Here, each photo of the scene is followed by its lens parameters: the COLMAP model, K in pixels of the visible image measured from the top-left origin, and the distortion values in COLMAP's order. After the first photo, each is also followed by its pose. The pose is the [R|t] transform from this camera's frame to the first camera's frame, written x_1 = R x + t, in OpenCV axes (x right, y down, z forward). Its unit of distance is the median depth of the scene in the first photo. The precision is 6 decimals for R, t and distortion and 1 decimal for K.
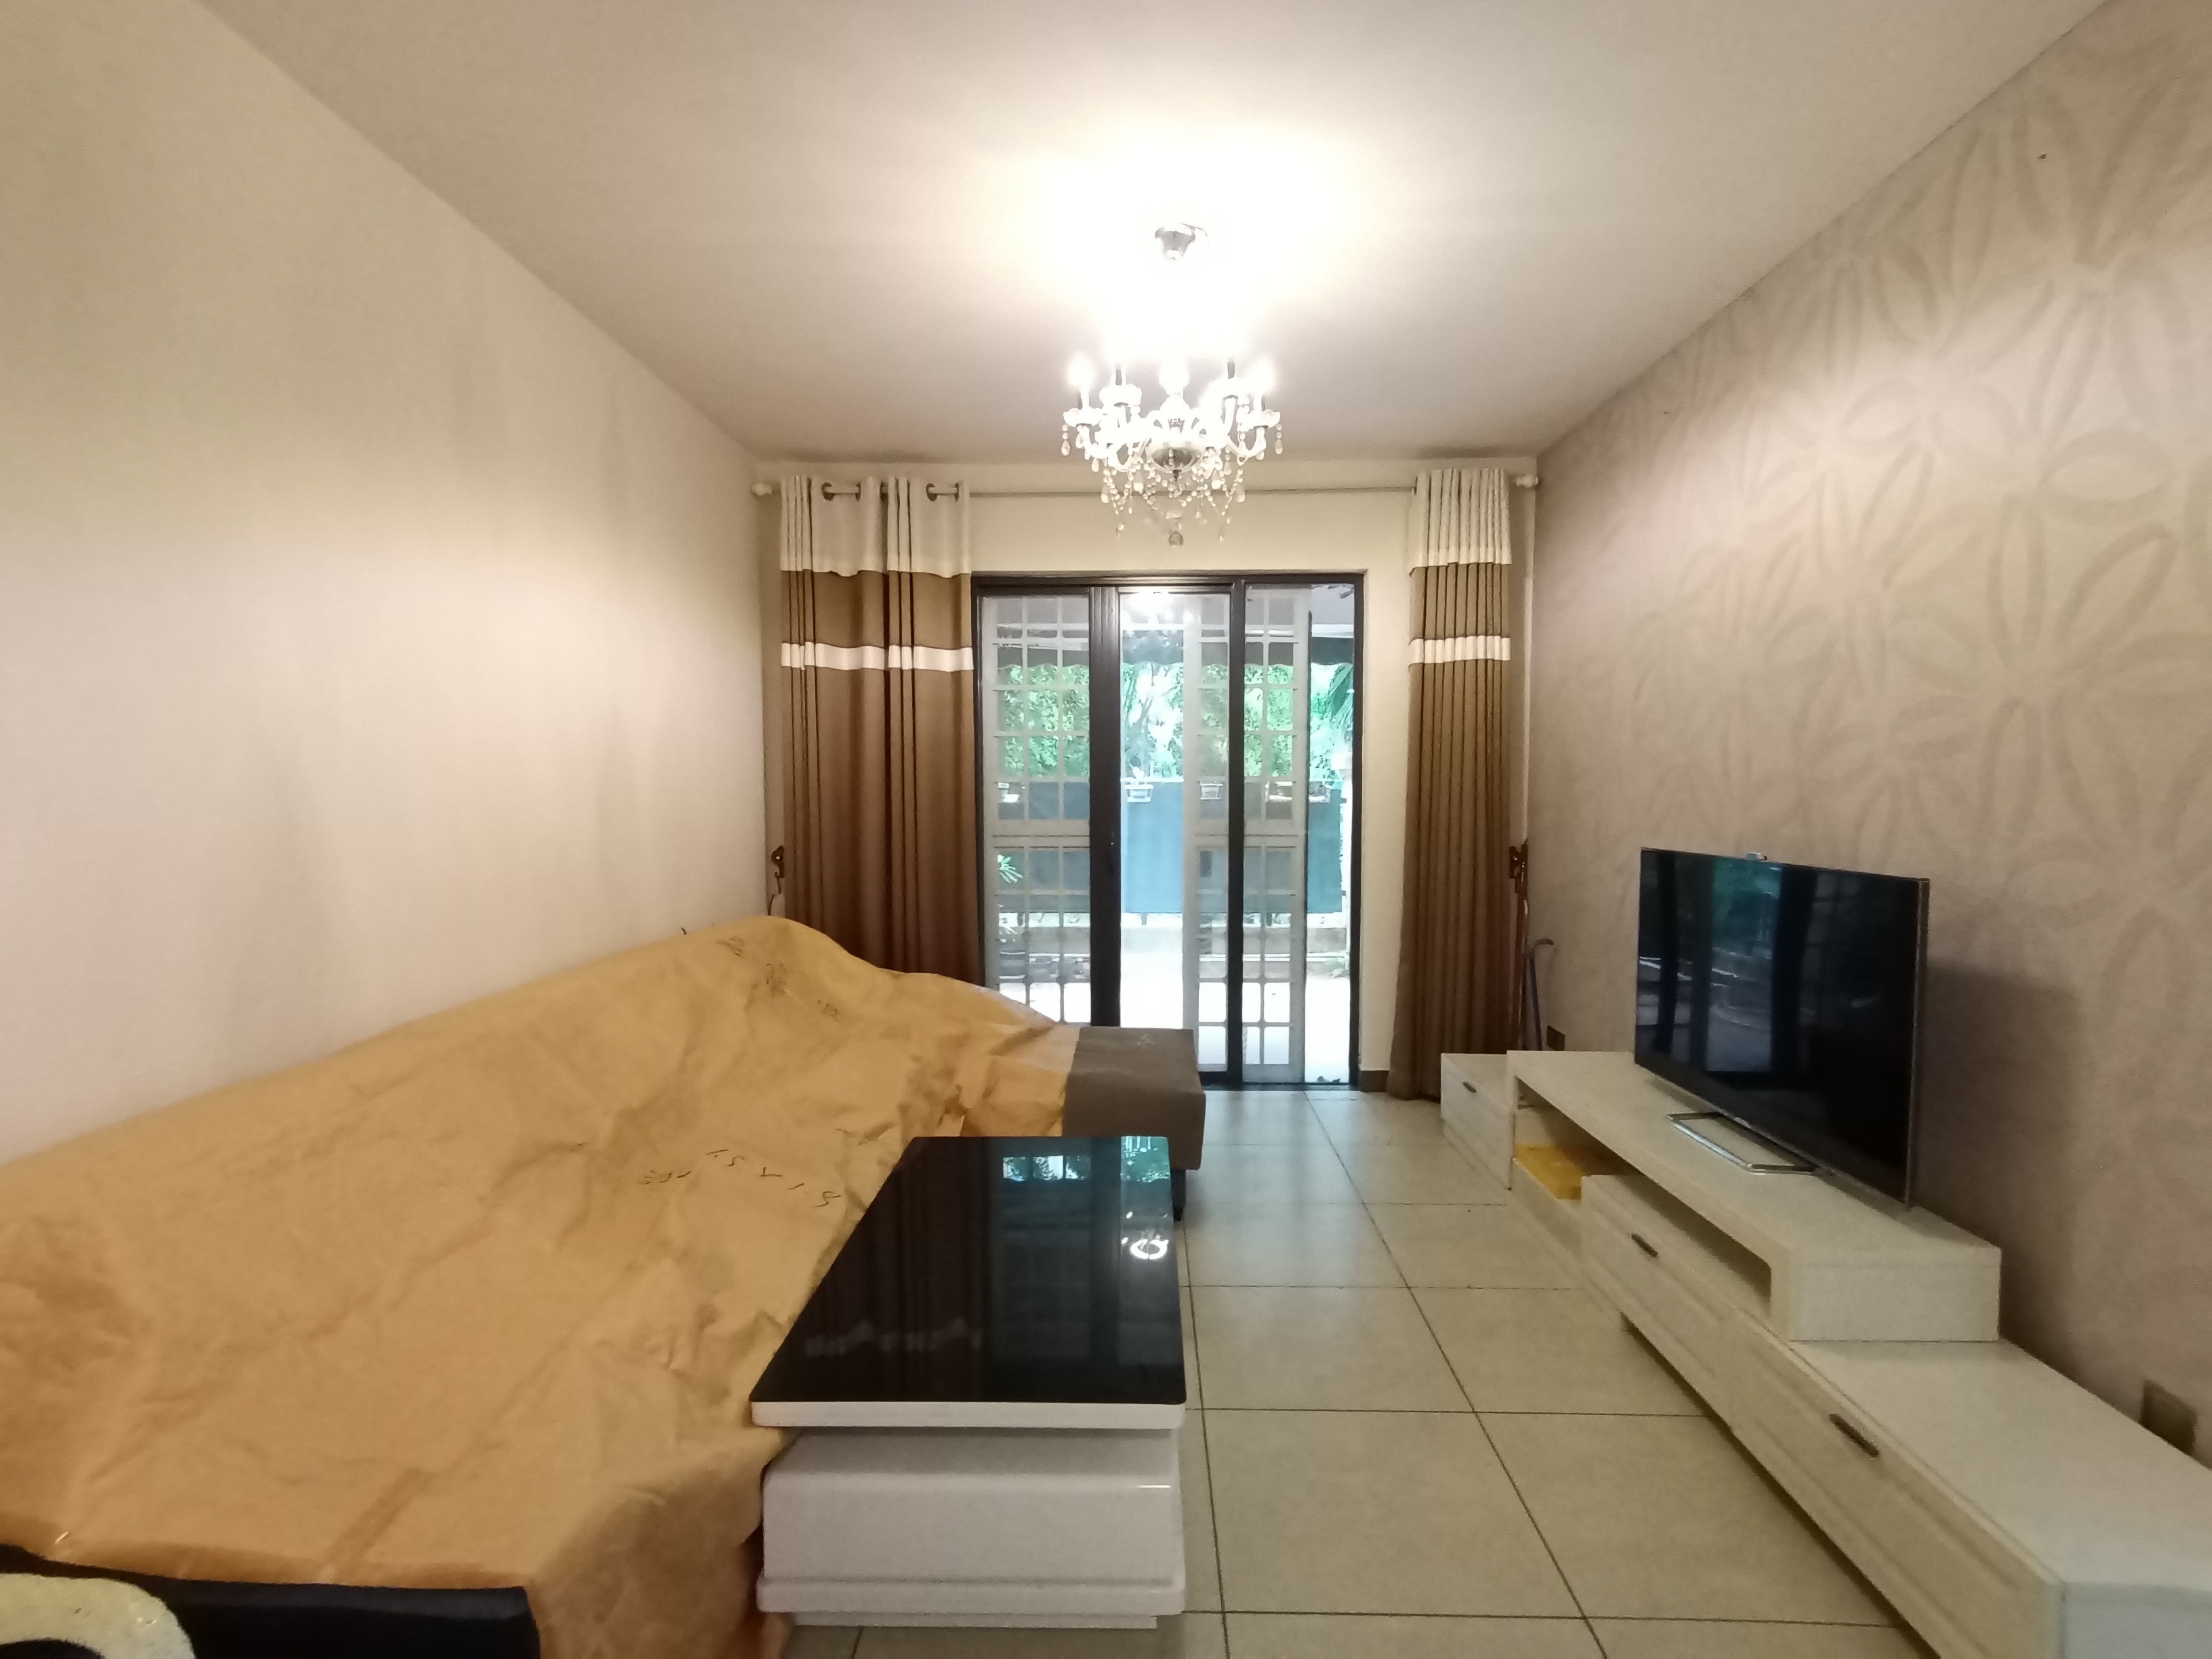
lens RADIAL K [[1105.9, 0, 1110.3], [0, 1105.9, 846.3], [0, 0, 1]] dist [0.019730, -0.009055]
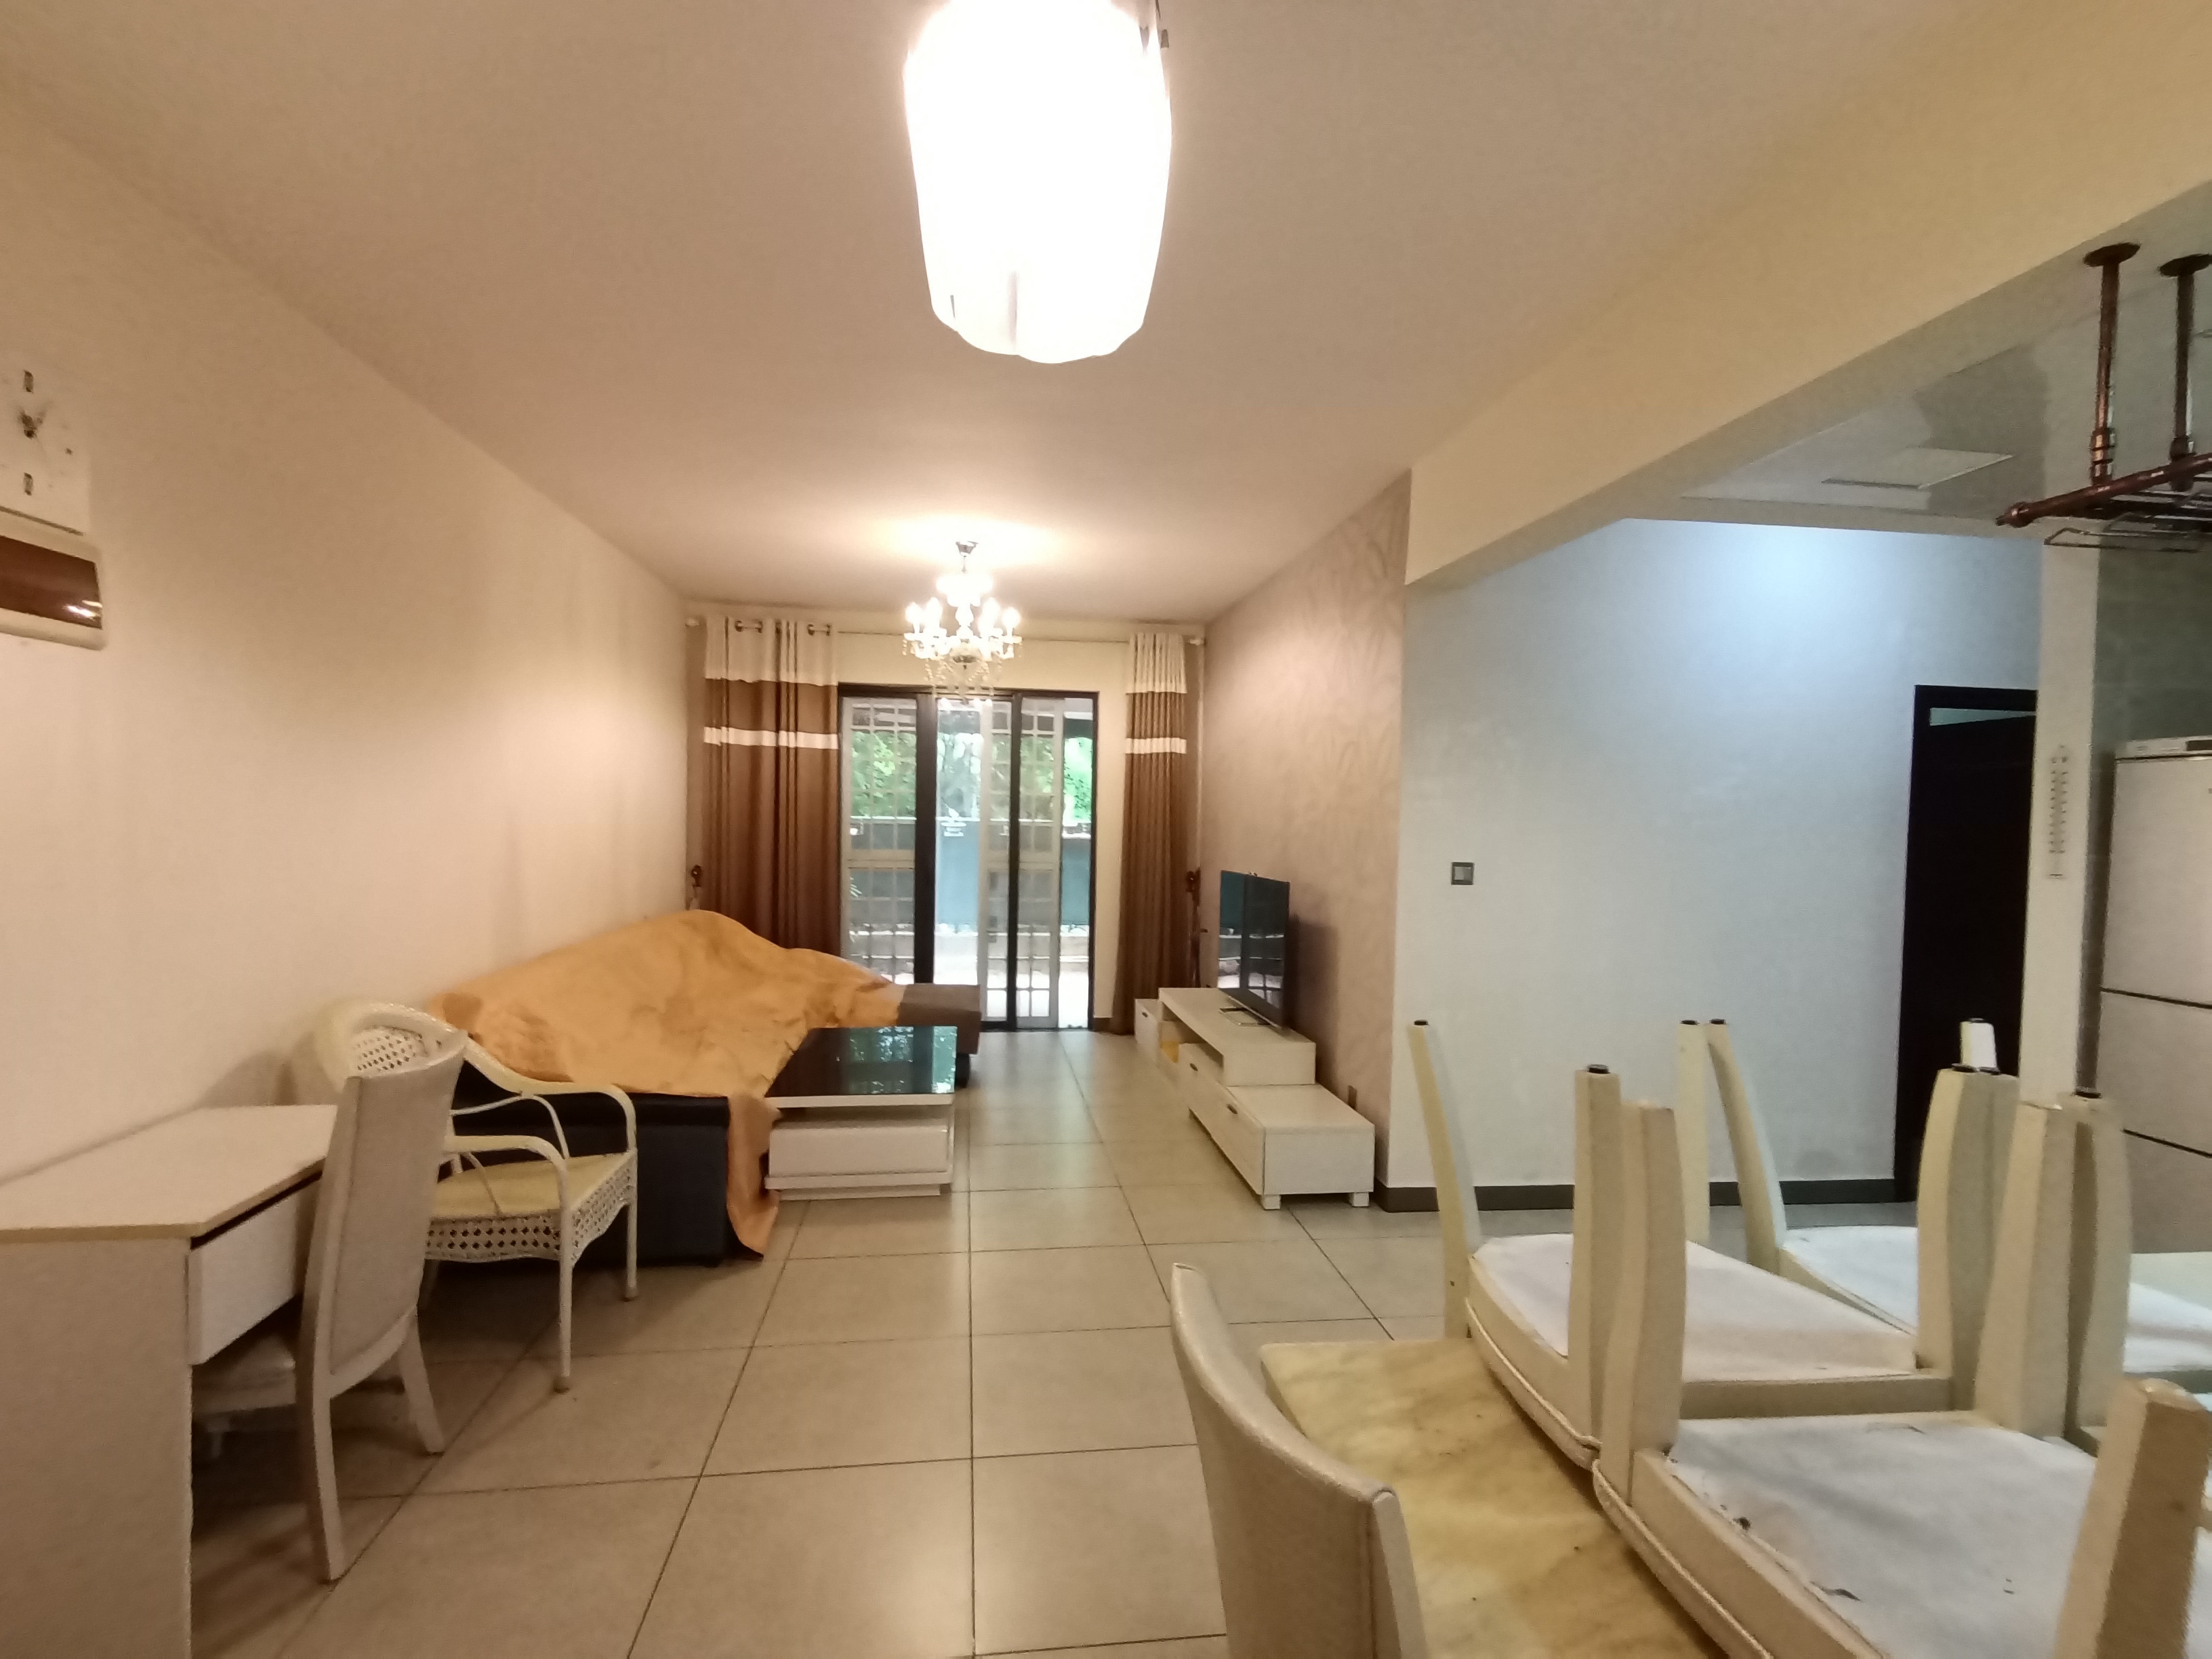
lens RADIAL K [[1116.0, 0, 1107.1], [0, 1116.0, 860.6], [0, 0, 1]] dist [0.021959, -0.009266]
pose [[0.988135, 0.014247, 0.152925, 0.007536], [-0.011900, 0.999797, -0.016252, 0.012161], [-0.153126, 0.014240, 0.988104, -0.549101]]
